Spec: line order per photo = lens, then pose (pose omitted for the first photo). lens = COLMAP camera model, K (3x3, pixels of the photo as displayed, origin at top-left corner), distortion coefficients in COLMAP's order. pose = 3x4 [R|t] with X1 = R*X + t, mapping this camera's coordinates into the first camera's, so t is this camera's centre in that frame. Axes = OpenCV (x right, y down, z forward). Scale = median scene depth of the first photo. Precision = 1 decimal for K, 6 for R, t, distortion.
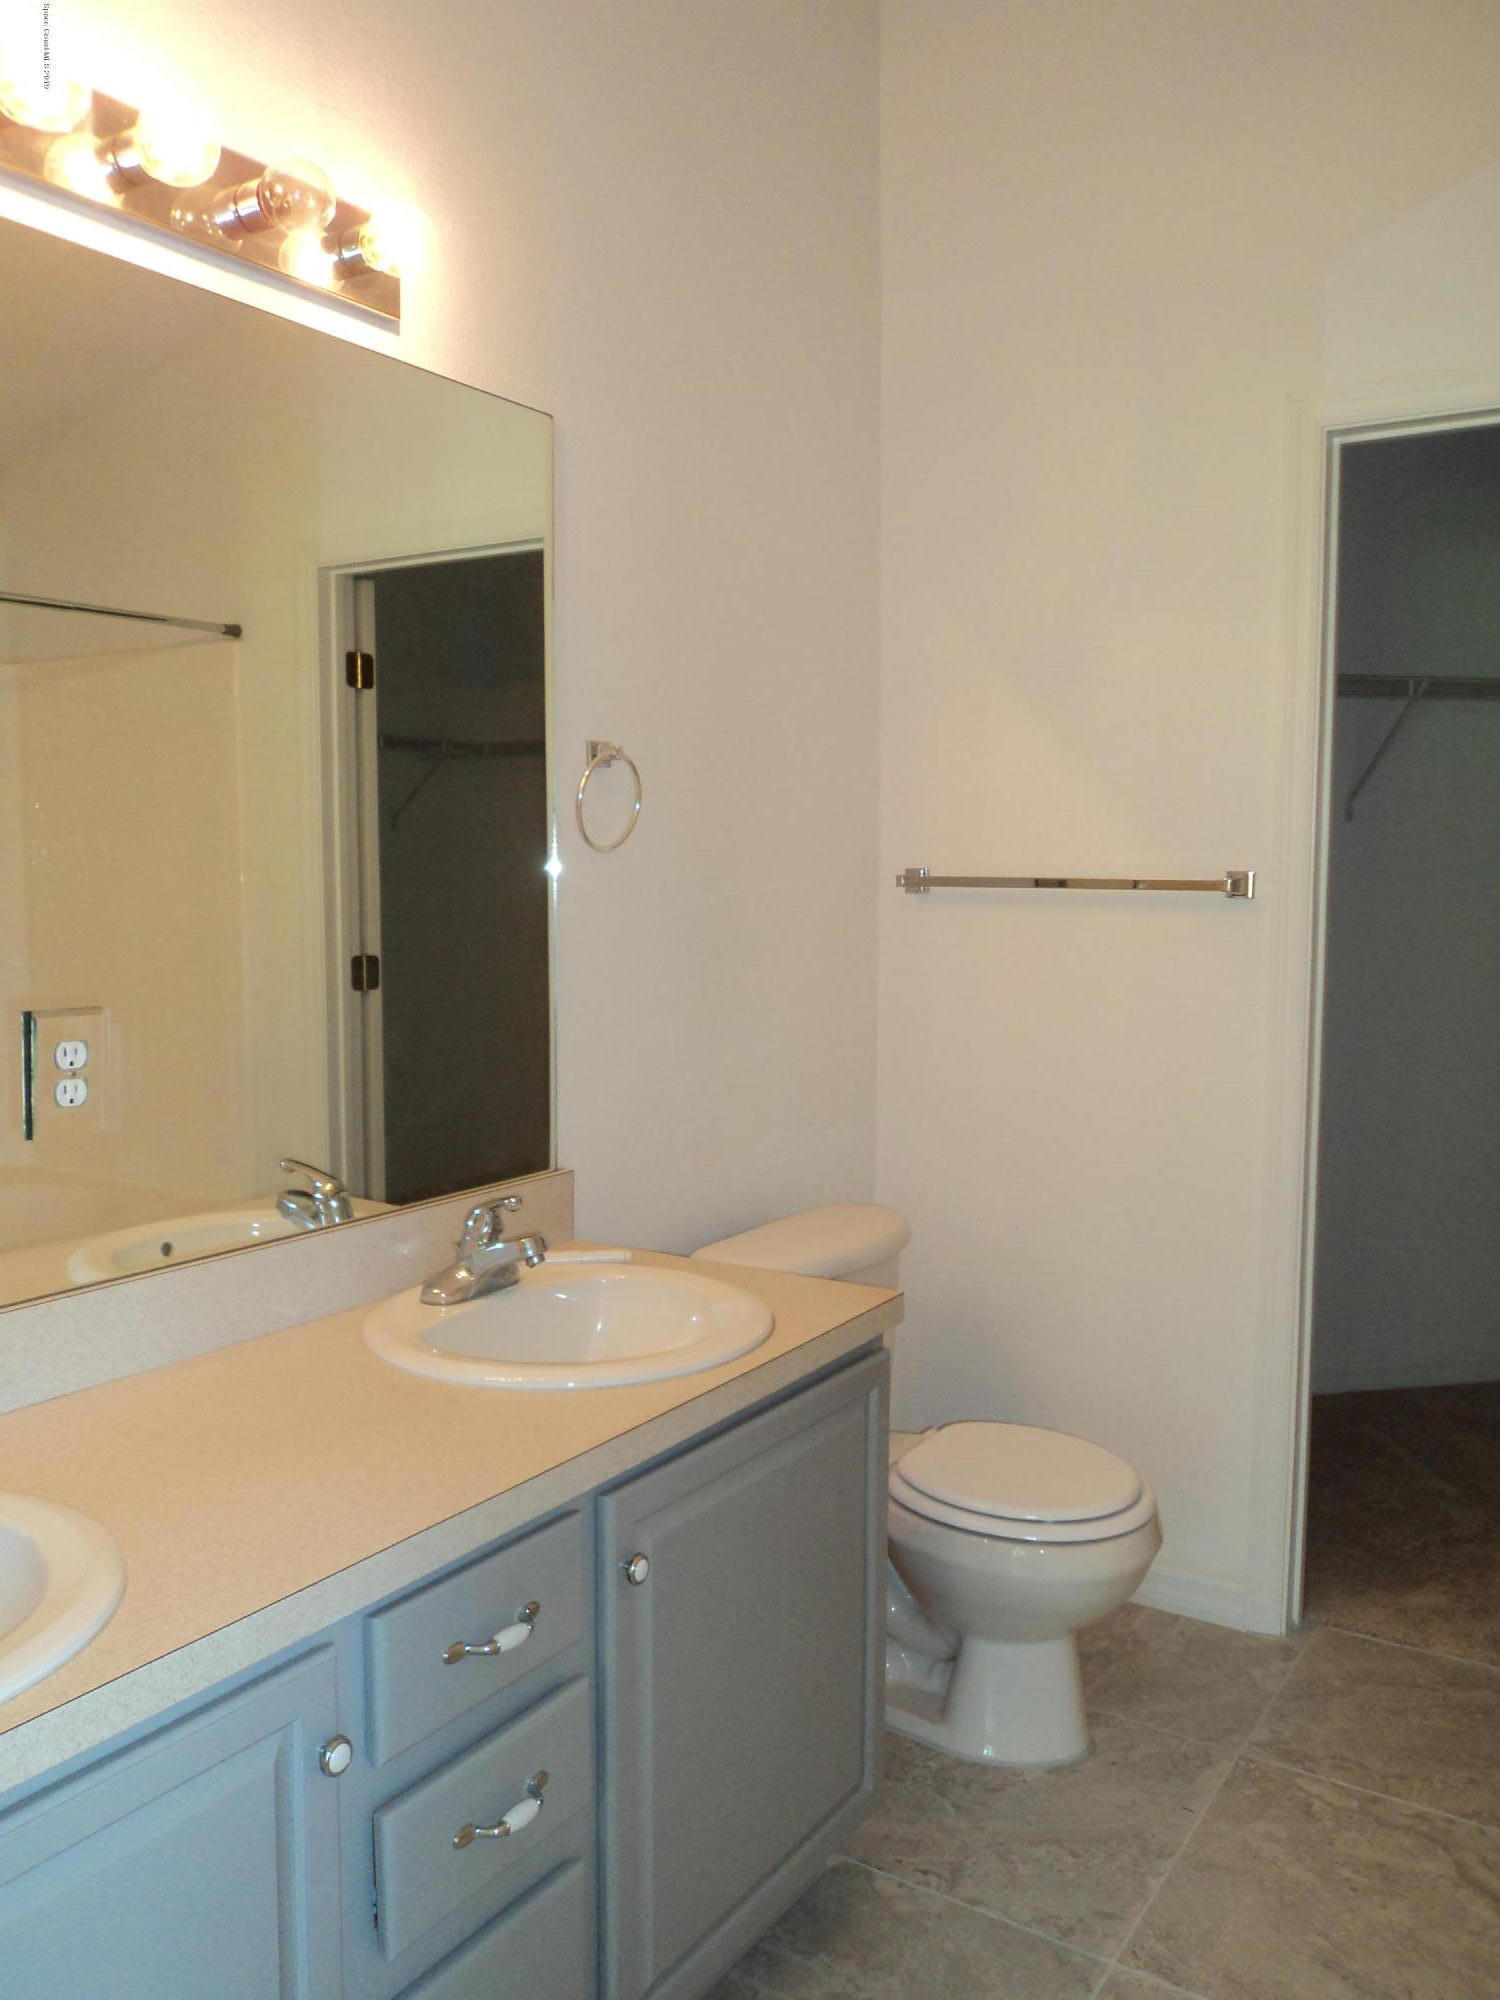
lens RADIAL K [[1568.8, 0, 761.1], [0, 1568.8, 993.7], [0, 0, 1]] dist [-0.037573, 0.013218]
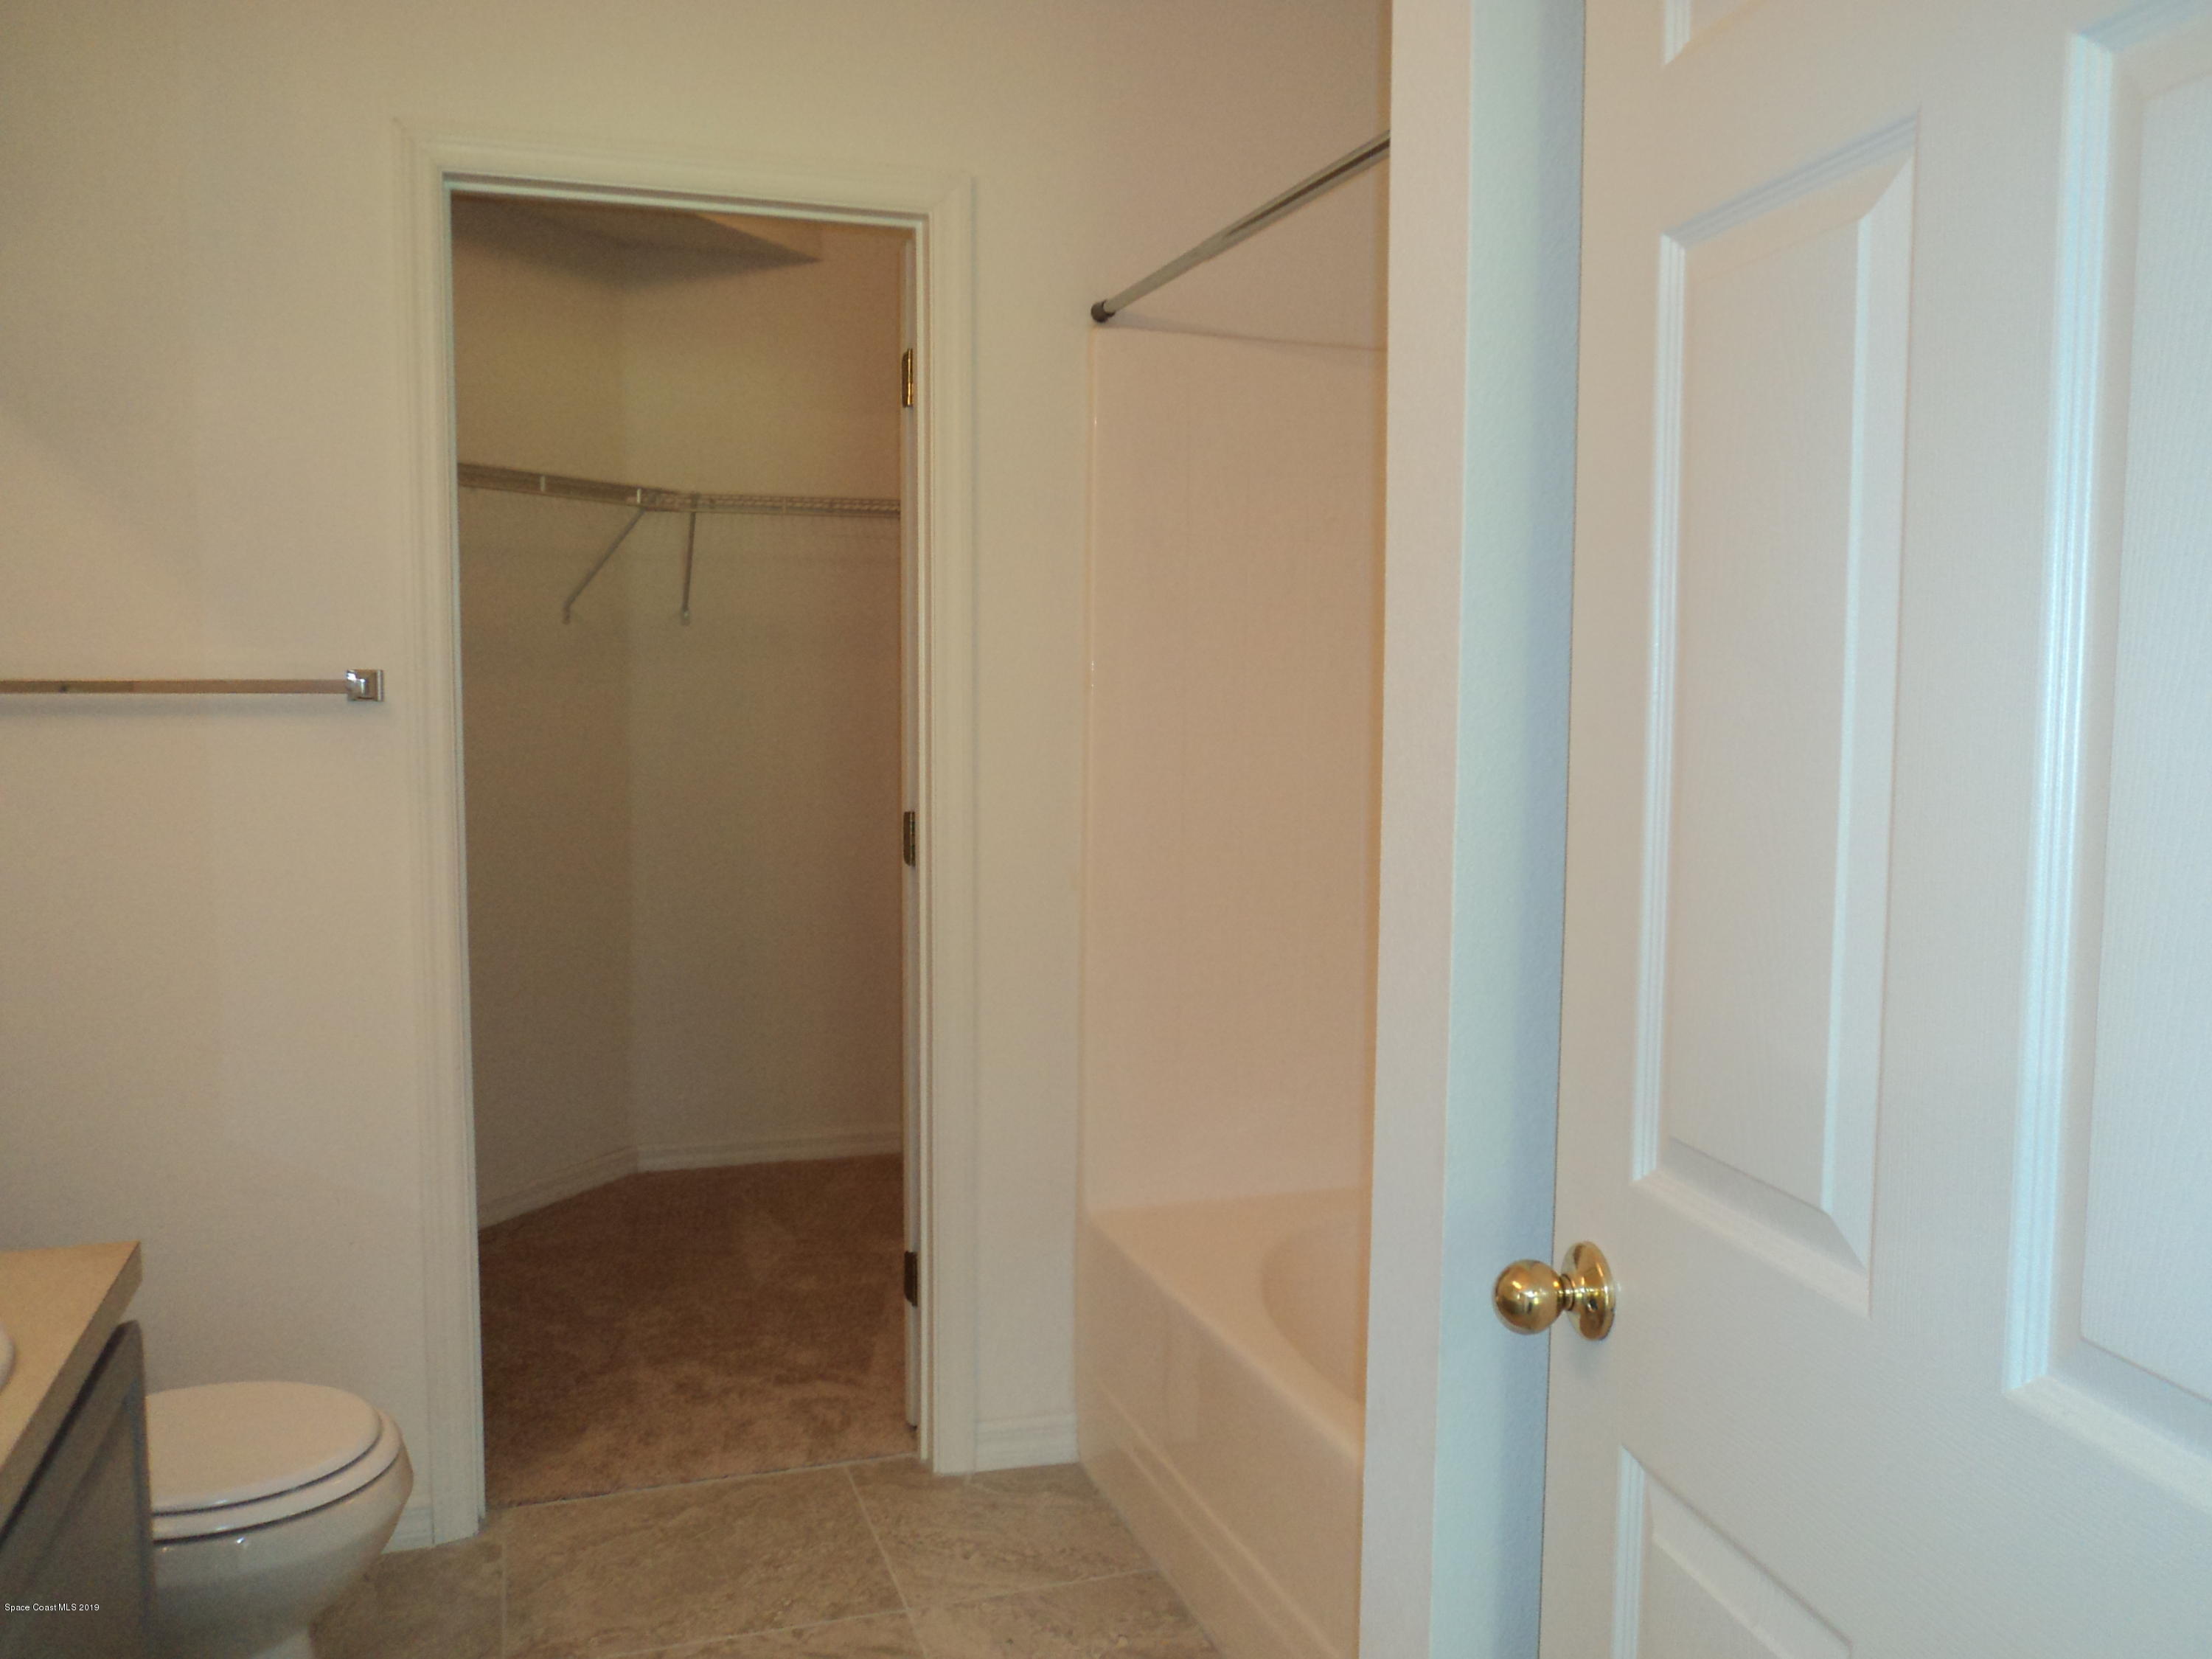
lens RADIAL K [[1735.1, 0, 1093.7], [0, 1735.1, 824.8], [0, 0, 1]] dist [-0.037573, 0.013218]
pose [[0.617606, -0.065515, 0.783754, -0.217952], [0.058653, 0.997586, 0.037171, -0.007377], [-0.784298, 0.023012, 0.619958, 0.125717]]
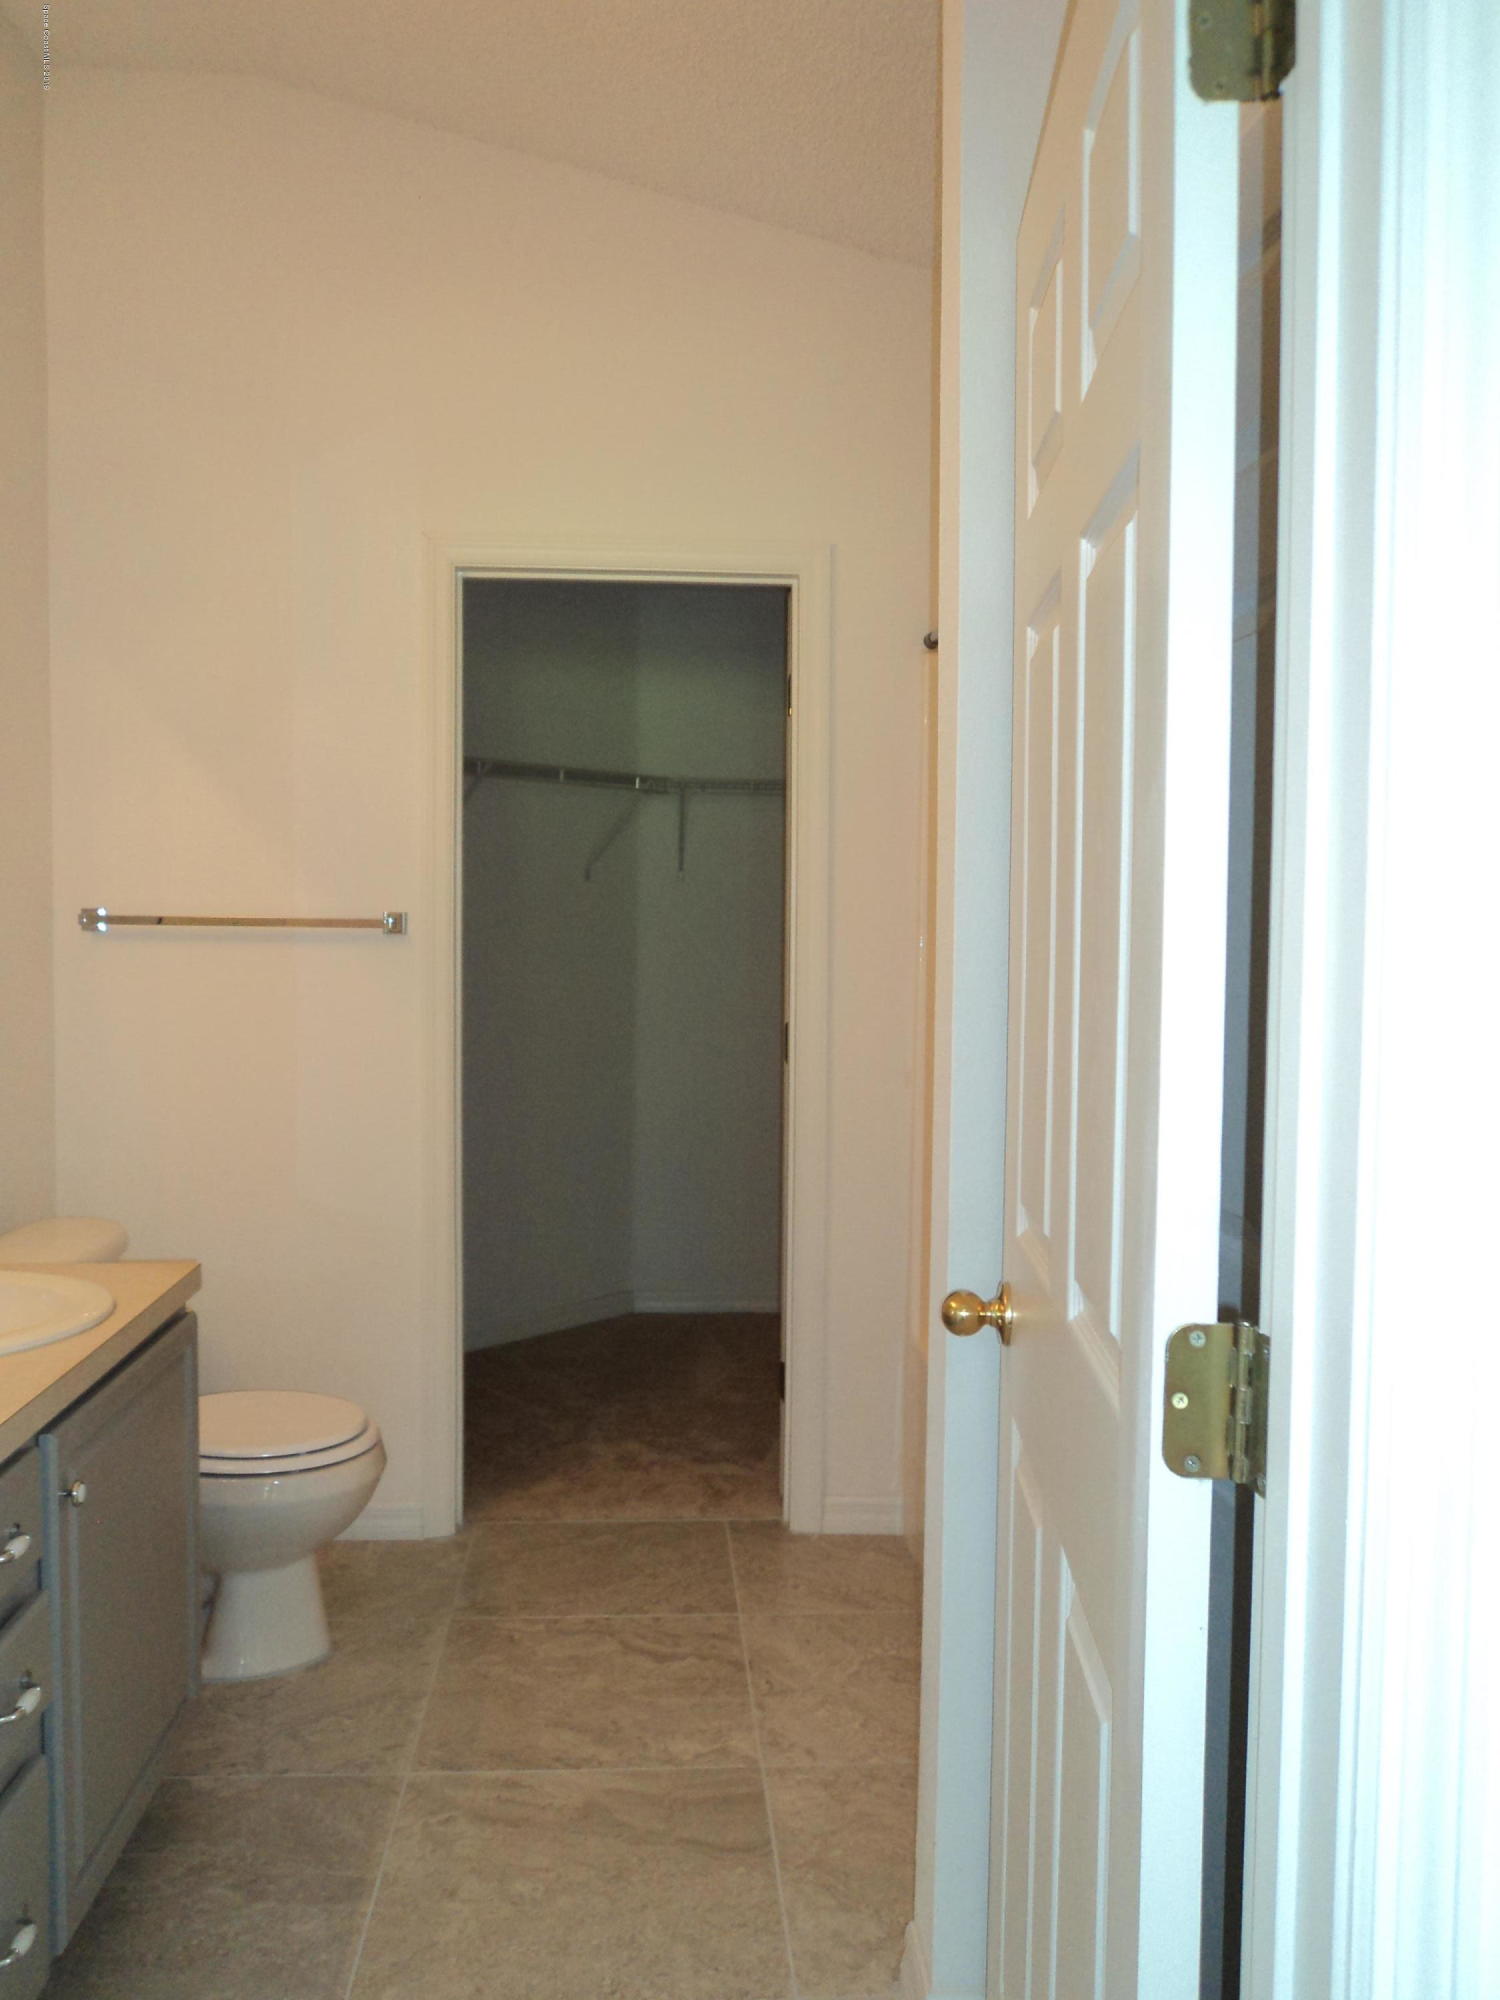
lens RADIAL K [[1587.3, 0, 750.0], [0, 1587.3, 1000.0], [0, 0, 1]] dist [-0.054723, 0.062417]
pose [[0.798608, -0.023353, 0.601398, -0.250628], [0.041830, 0.998984, -0.016755, 0.025081], [-0.600396, 0.038537, 0.798774, -0.176116]]
